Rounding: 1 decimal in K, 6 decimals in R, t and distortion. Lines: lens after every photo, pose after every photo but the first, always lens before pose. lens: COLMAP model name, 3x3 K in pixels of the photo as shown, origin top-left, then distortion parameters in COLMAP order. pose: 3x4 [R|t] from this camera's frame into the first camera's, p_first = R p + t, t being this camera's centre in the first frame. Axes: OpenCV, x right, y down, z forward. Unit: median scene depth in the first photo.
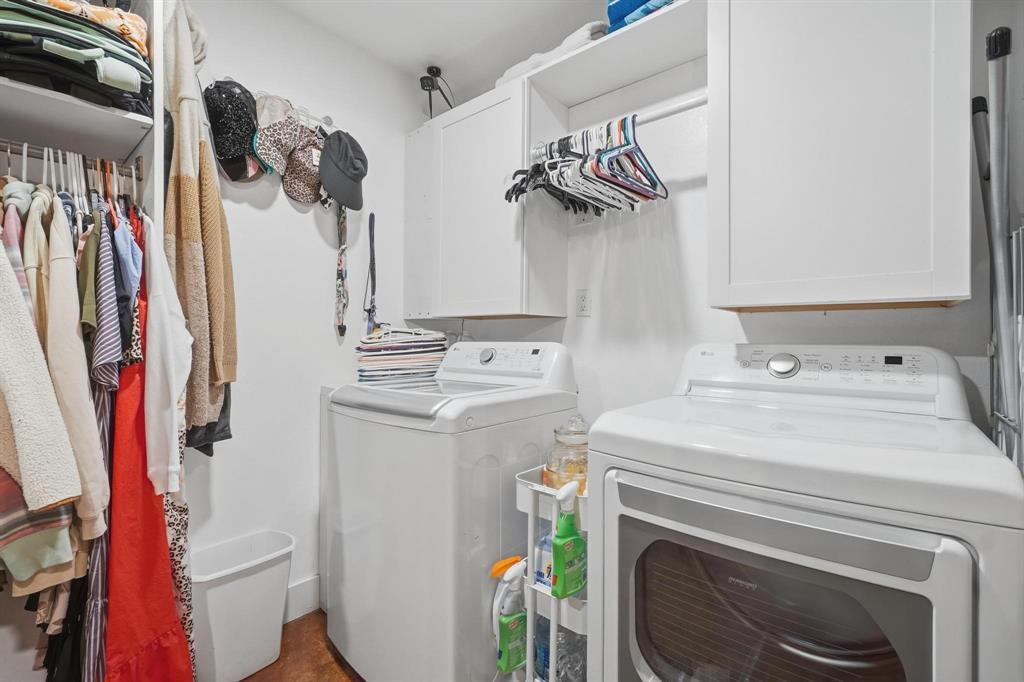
lens RADIAL K [[446.7, 0, 510.0], [0, 446.7, 339.3], [0, 0, 1]] dist [-0.004773, 0.001832]
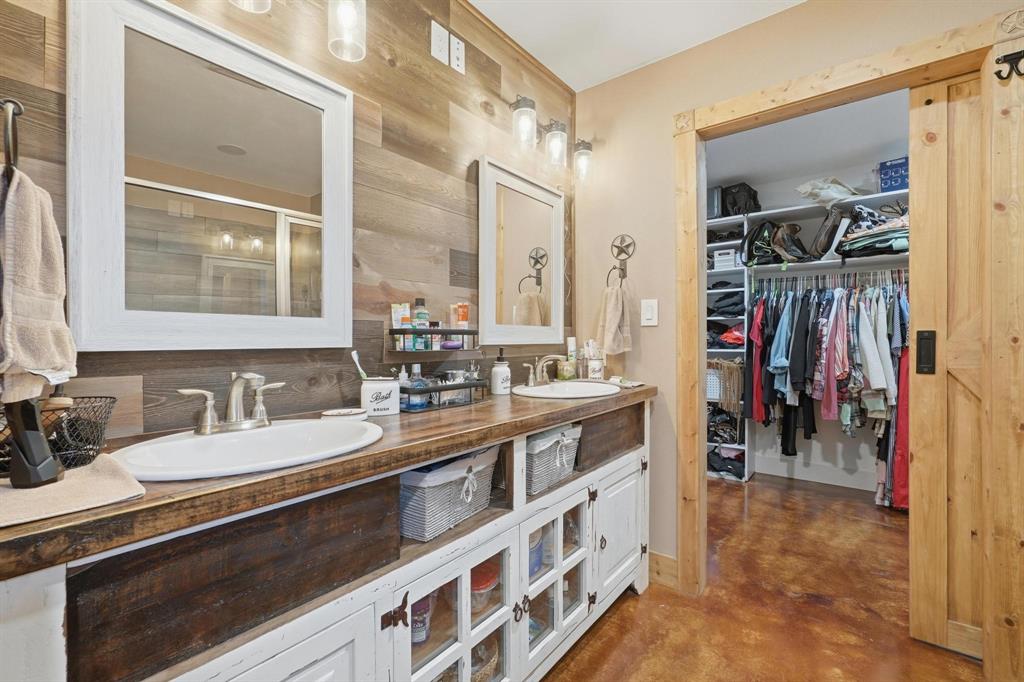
lens RADIAL K [[438.2, 0, 506.0], [0, 438.2, 340.6], [0, 0, 1]] dist [-0.003514, 0.002110]
pose [[0.034004, 0.001873, -0.999420, 1.835167], [0.003462, 0.999992, 0.001992, -0.004377], [0.999416, -0.003528, 0.033997, -1.616214]]
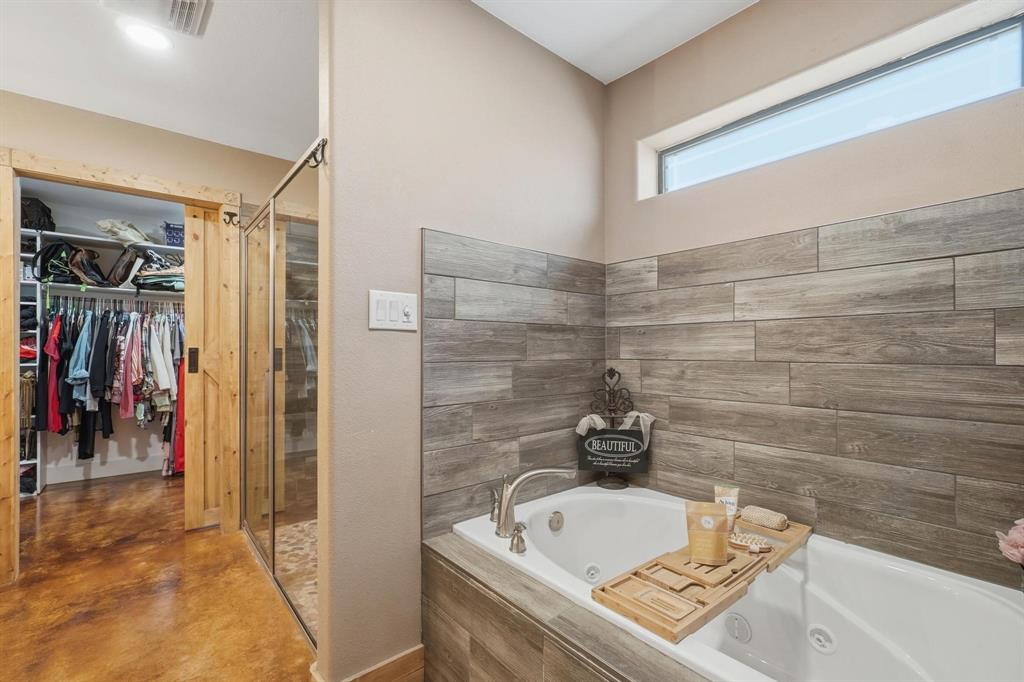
lens RADIAL K [[446.7, 0, 508.3], [0, 446.7, 349.0], [0, 0, 1]] dist [-0.004773, 0.001832]
pose [[0.986090, -0.005140, -0.166135, 2.739415], [0.004361, 0.999978, -0.005053, -0.001385], [0.166158, 0.004258, 0.986090, -2.494106]]
